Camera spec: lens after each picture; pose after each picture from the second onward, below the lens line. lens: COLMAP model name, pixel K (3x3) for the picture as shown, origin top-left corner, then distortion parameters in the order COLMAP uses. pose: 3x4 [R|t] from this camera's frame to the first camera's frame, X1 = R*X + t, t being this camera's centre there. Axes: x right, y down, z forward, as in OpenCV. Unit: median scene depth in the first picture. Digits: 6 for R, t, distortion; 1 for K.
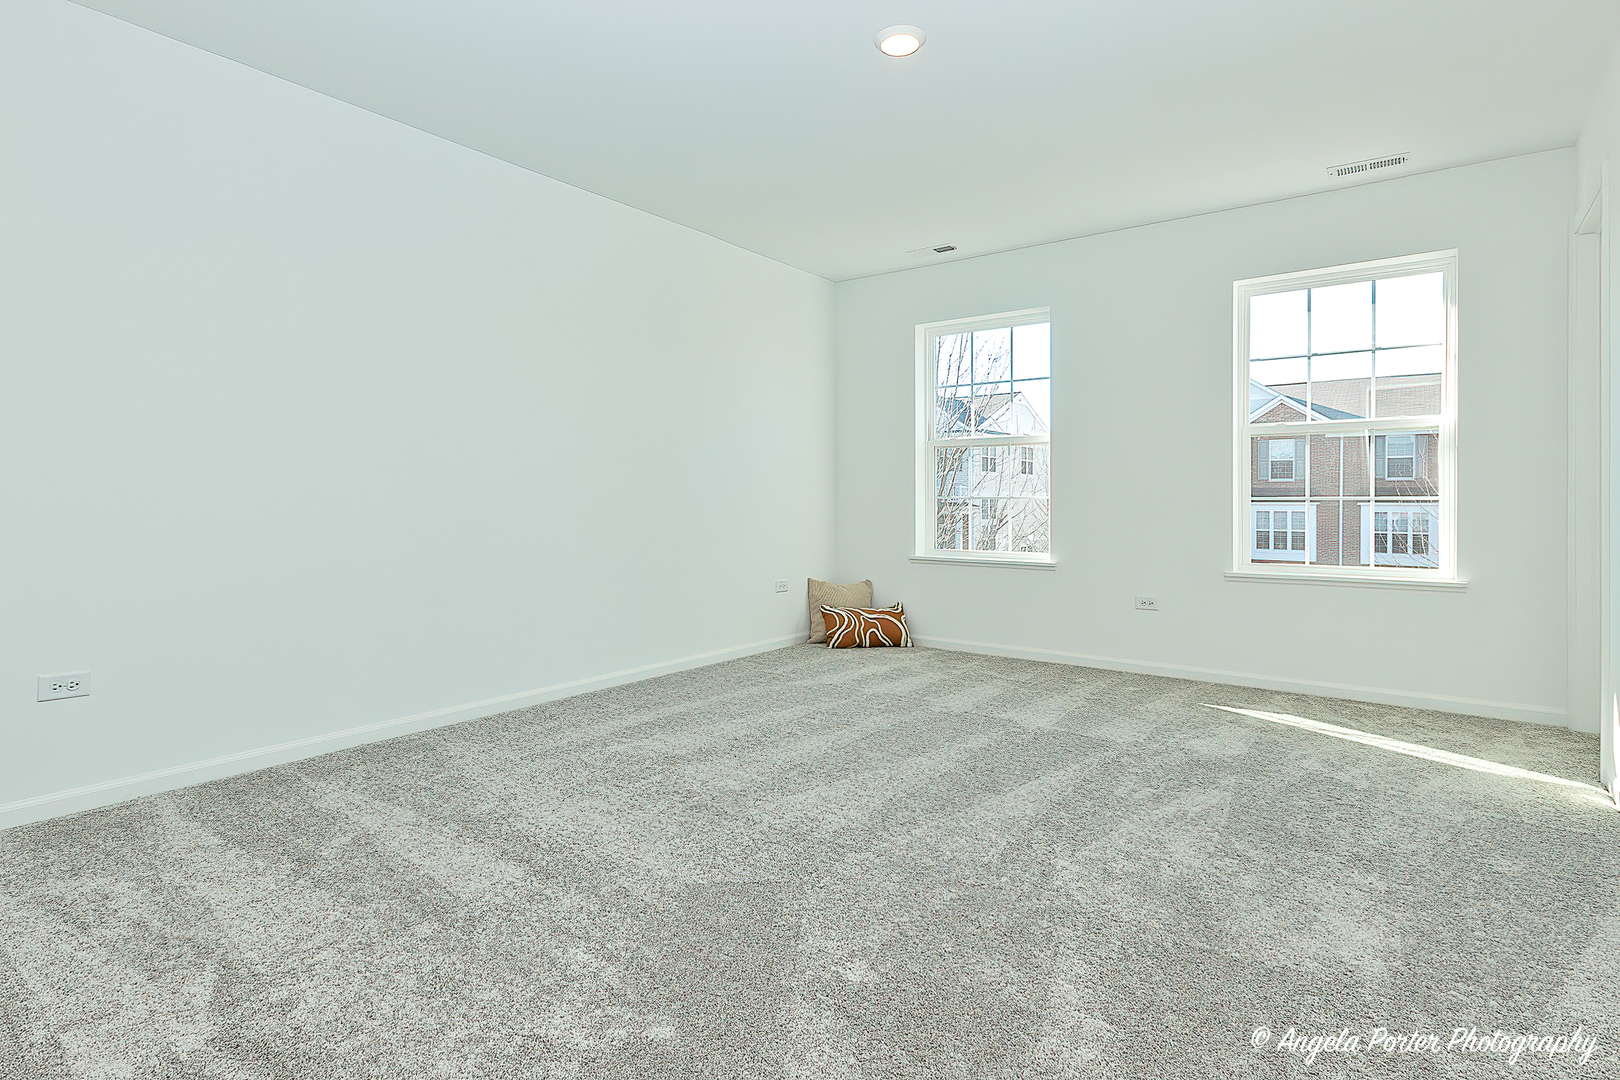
lens RADIAL K [[774.7, 0, 849.9], [0, 774.7, 489.7], [0, 0, 1]] dist [-0.020854, -0.000111]
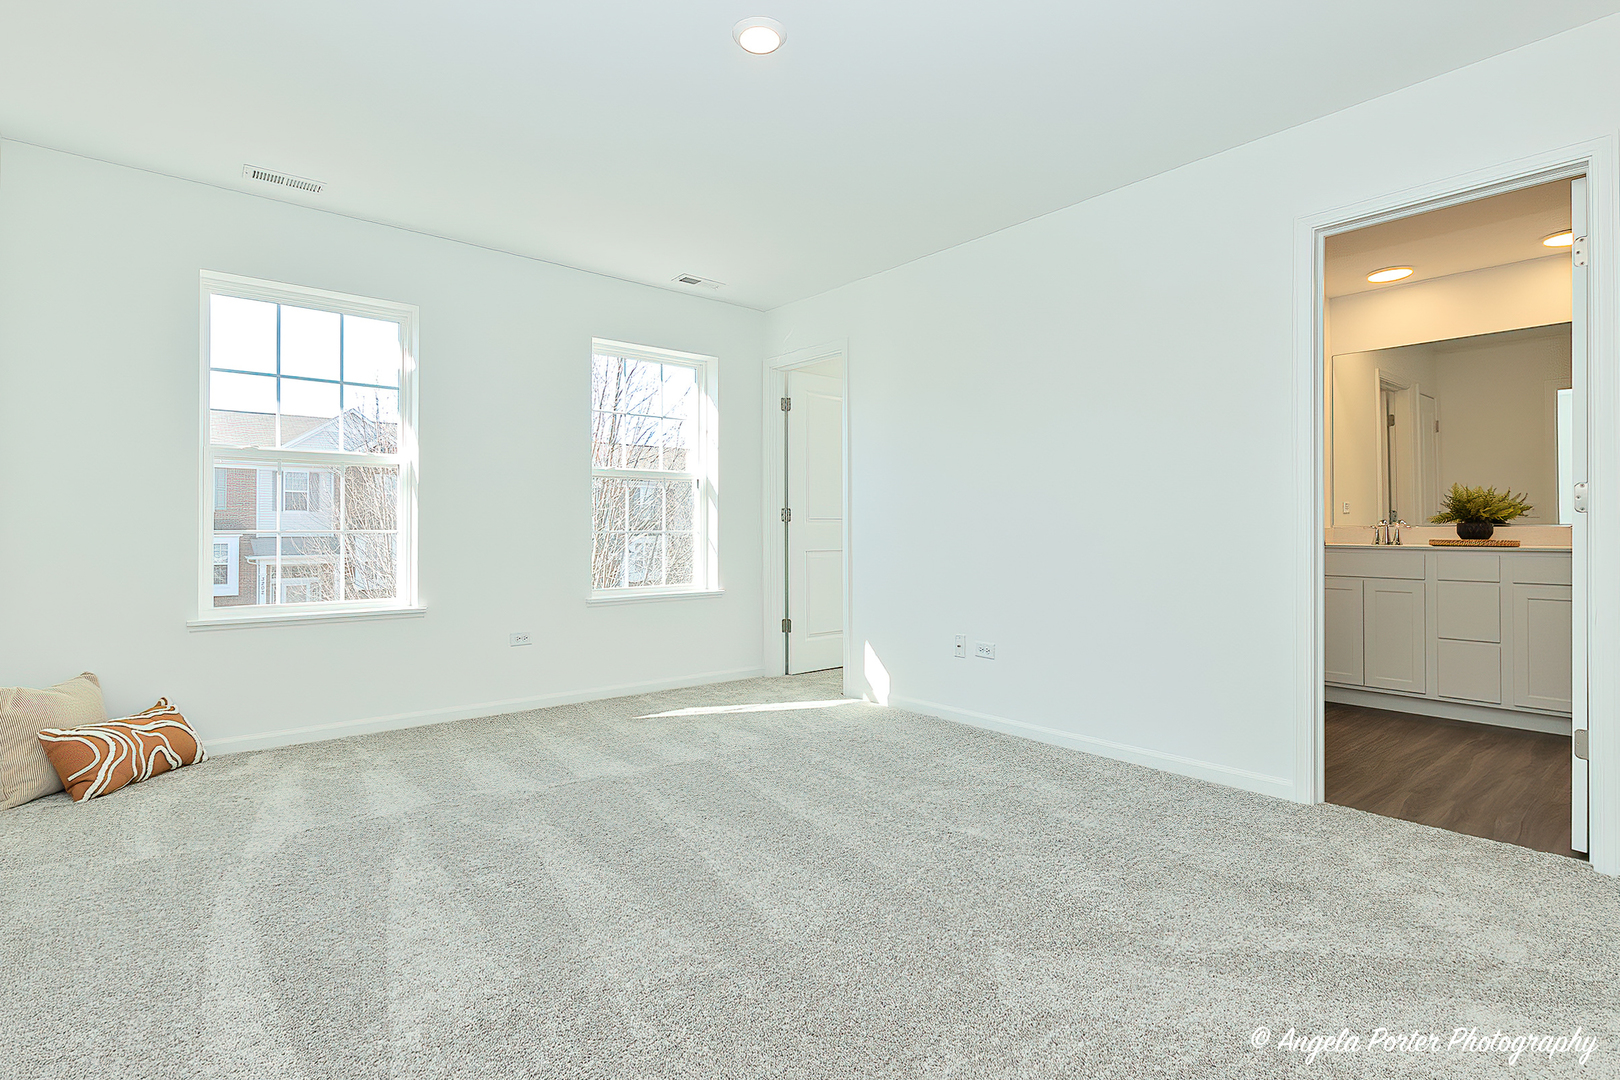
lens RADIAL K [[807.3, 0, 808.9], [0, 807.3, 559.1], [0, 0, 1]] dist [0.009694, -0.000171]
pose [[0.265679, -0.039437, 0.963255, -0.445573], [-0.002787, 0.999127, 0.041674, 0.001054], [-0.964058, -0.013757, 0.265337, 0.324923]]
